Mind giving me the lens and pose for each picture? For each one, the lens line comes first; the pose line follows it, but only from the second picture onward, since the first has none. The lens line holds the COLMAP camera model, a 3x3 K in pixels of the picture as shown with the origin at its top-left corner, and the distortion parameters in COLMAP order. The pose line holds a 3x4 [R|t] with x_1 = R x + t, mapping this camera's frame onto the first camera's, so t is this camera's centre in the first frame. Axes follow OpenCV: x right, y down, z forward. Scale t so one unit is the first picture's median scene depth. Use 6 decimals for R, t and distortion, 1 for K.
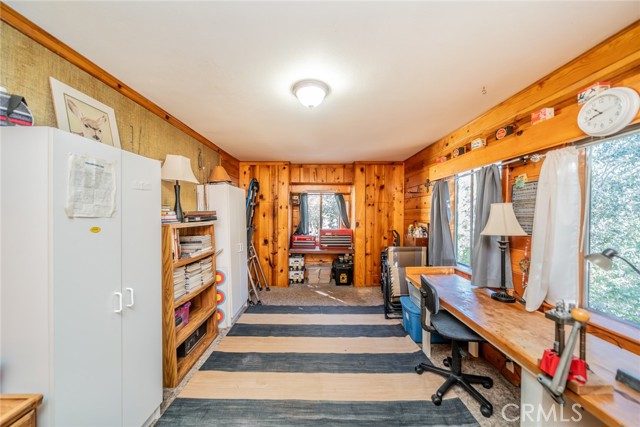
lens RADIAL K [[218.0, 0, 321.5], [0, 218.0, 213.6], [0, 0, 1]] dist [-0.002760, -0.000693]
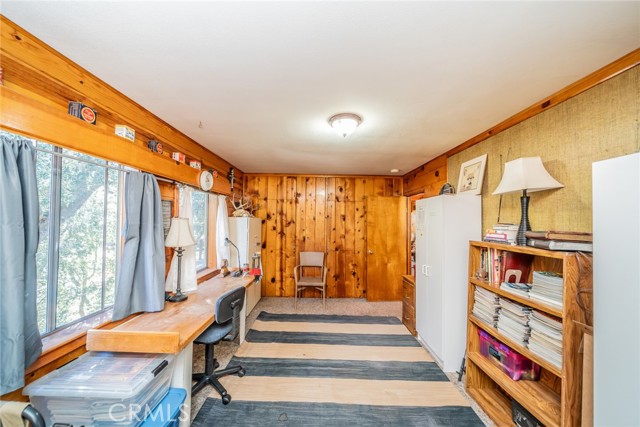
lens RADIAL K [[218.0, 0, 317.8], [0, 218.0, 214.7], [0, 0, 1]] dist [-0.002760, -0.000693]
pose [[-0.999769, -0.013899, 0.016419, 0.039944], [-0.014383, 0.999453, -0.029786, -0.023328], [-0.015996, -0.030015, -0.999421, 1.276872]]
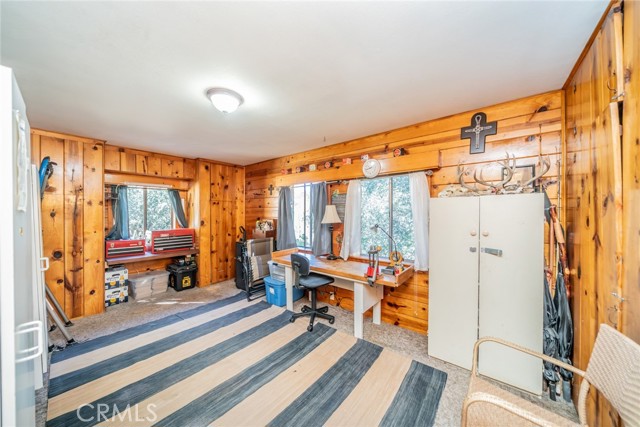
lens RADIAL K [[218.0, 0, 319.7], [0, 218.0, 212.6], [0, 0, 1]] dist [-0.002760, -0.000693]
pose [[0.632953, -0.002682, 0.774185, -0.360285], [0.003915, 0.999992, 0.000263, 0.007480], [-0.774180, 0.002865, 0.632959, -0.033346]]
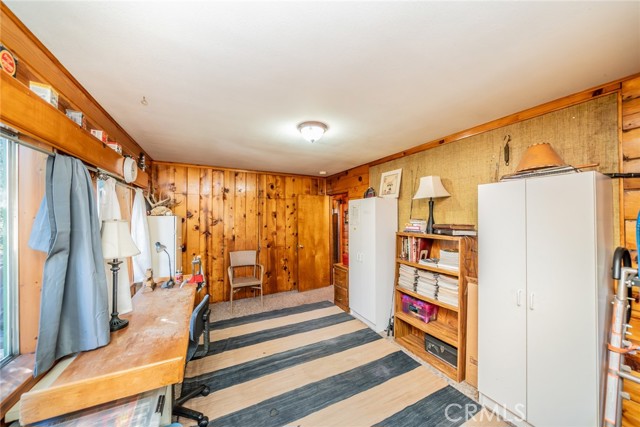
lens RADIAL K [[218.0, 0, 318.0], [0, 218.0, 215.1], [0, 0, 1]] dist [-0.002760, -0.000693]
pose [[-0.896732, -0.002733, -0.442566, 0.281516], [0.001152, 0.999963, -0.008510, -0.033743], [0.442573, -0.008141, -0.896695, 1.273901]]
